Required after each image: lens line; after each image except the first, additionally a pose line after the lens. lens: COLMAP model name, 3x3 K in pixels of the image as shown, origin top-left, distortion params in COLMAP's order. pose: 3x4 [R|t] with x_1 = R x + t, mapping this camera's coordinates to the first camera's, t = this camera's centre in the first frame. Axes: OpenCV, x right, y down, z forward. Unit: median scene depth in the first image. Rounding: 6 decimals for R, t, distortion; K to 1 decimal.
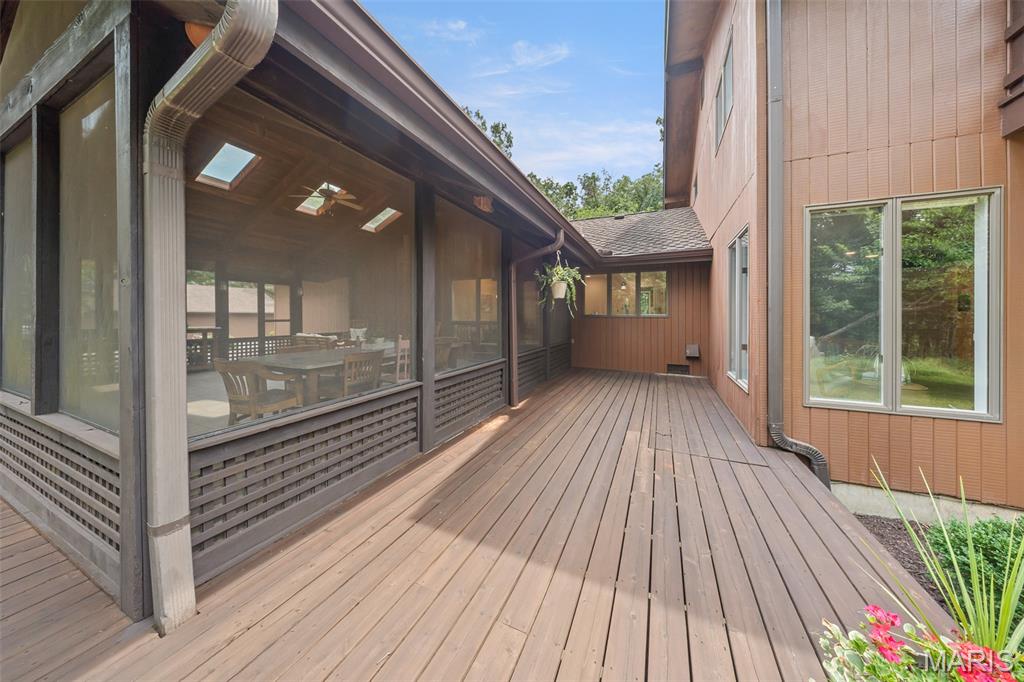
lens RADIAL K [[312.1, 0, 527.4], [0, 312.1, 321.0], [0, 0, 1]] dist [-0.000140, -0.000950]
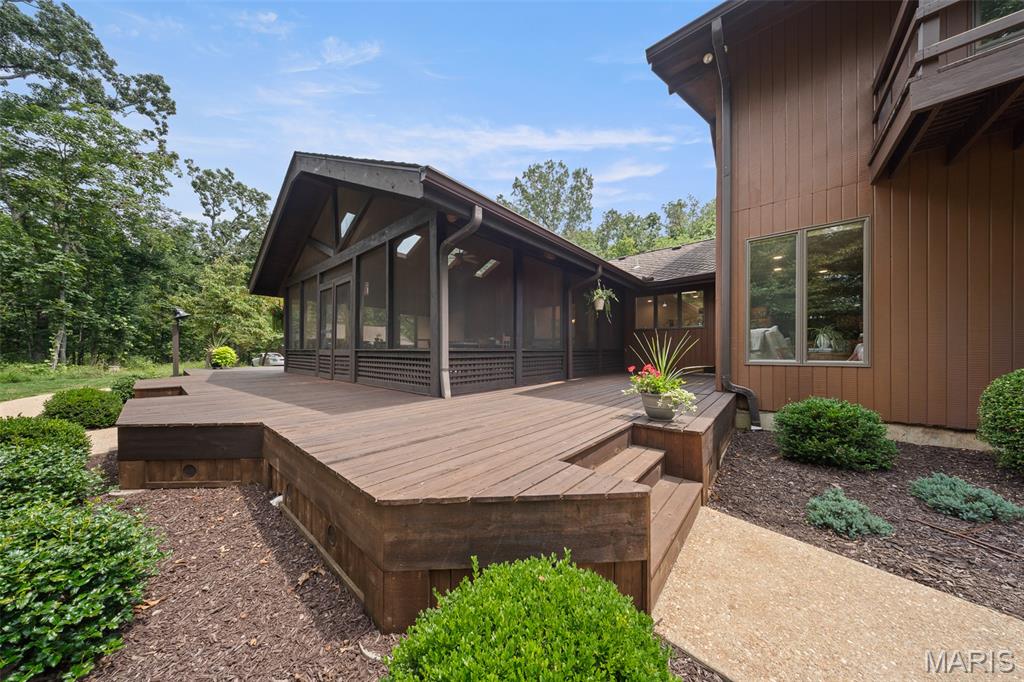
lens RADIAL K [[312.1, 0, 508.0], [0, 312.1, 353.6], [0, 0, 1]] dist [-0.000140, -0.000950]
pose [[0.945030, 0.003138, -0.326969, 0.267889], [-0.008365, 0.999859, -0.014582, 0.253605], [0.326877, 0.016516, 0.944923, -0.906713]]
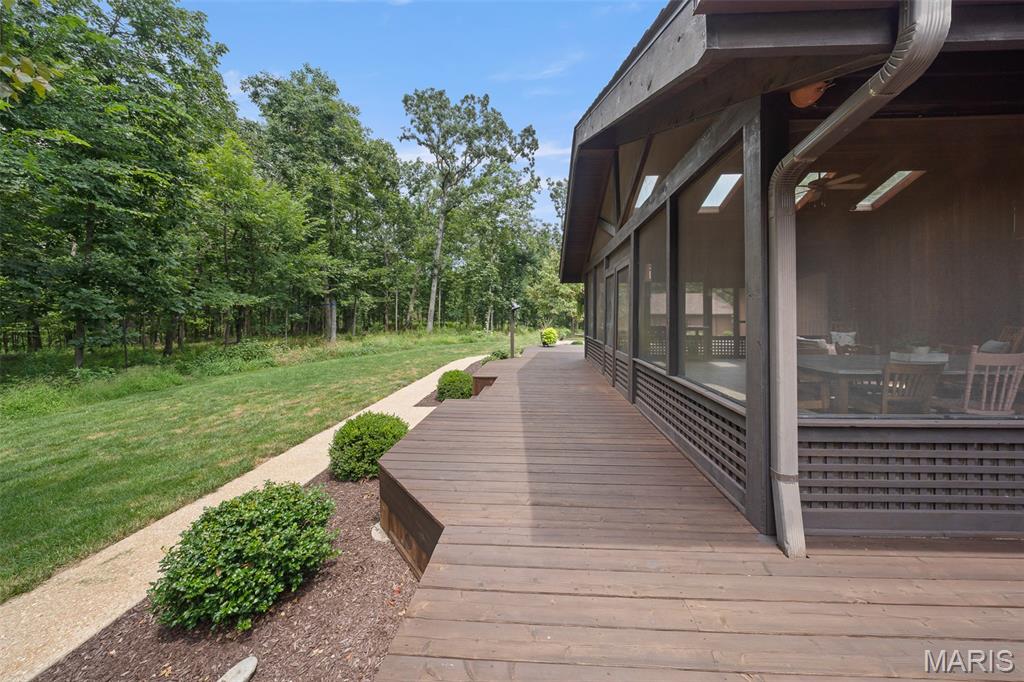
lens RADIAL K [[322.3, 0, 527.2], [0, 322.3, 319.5], [0, 0, 1]] dist [-0.003721, -0.000294]
pose [[0.347360, 0.002010, -0.937730, -0.118169], [-0.011695, 0.999929, -0.002189, 0.000806], [0.937659, 0.011728, 0.347358, -0.249405]]
